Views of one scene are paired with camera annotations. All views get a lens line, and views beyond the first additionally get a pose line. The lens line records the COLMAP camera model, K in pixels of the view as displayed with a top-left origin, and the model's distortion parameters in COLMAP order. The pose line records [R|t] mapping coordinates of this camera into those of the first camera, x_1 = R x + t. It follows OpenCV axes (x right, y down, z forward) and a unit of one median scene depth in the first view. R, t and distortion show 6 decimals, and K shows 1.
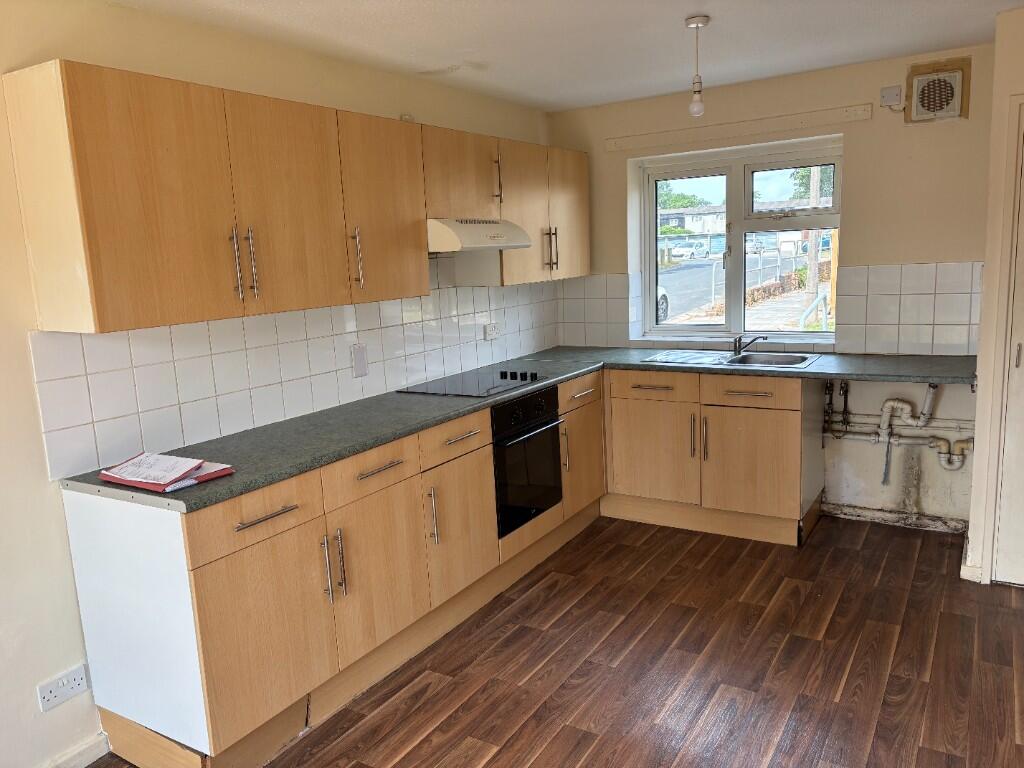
lens RADIAL K [[773.8, 0, 503.4], [0, 773.8, 382.7], [0, 0, 1]] dist [0.046047, -0.019465]
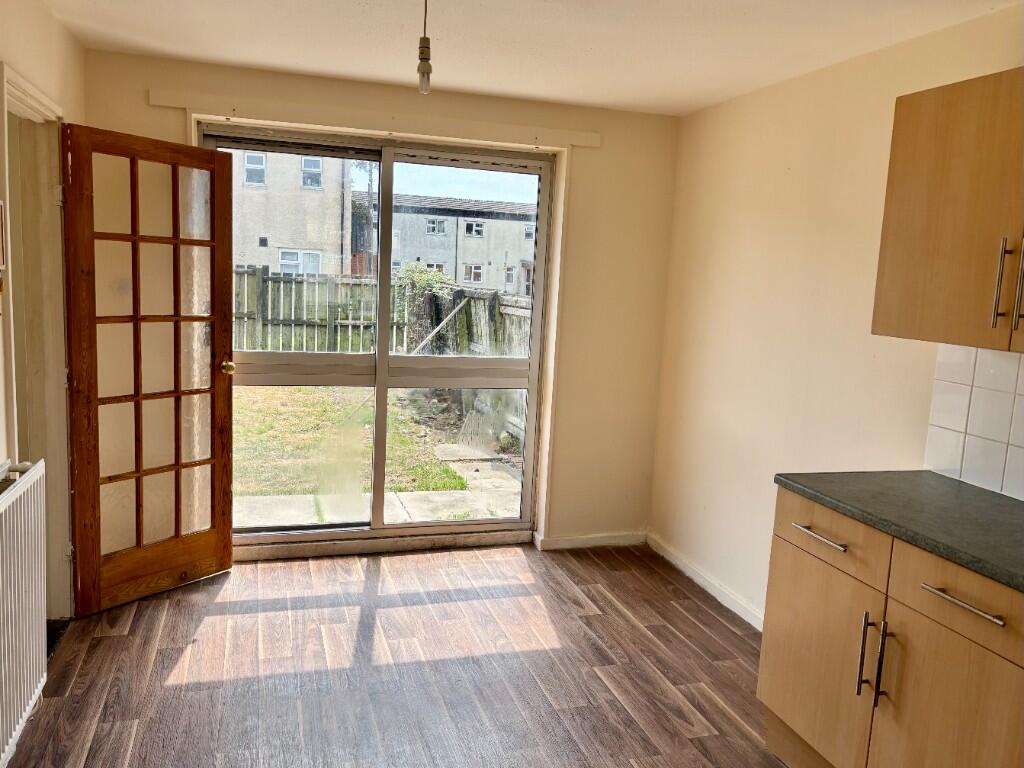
lens RADIAL K [[813.8, 0, 509.4], [0, 813.8, 383.8], [0, 0, 1]] dist [0.010741, 0.001710]
pose [[-0.657958, 0.097496, -0.746717, 0.374612], [-0.164170, 0.949163, 0.268584, -0.120076], [0.734942, 0.299306, -0.608503, 0.638128]]
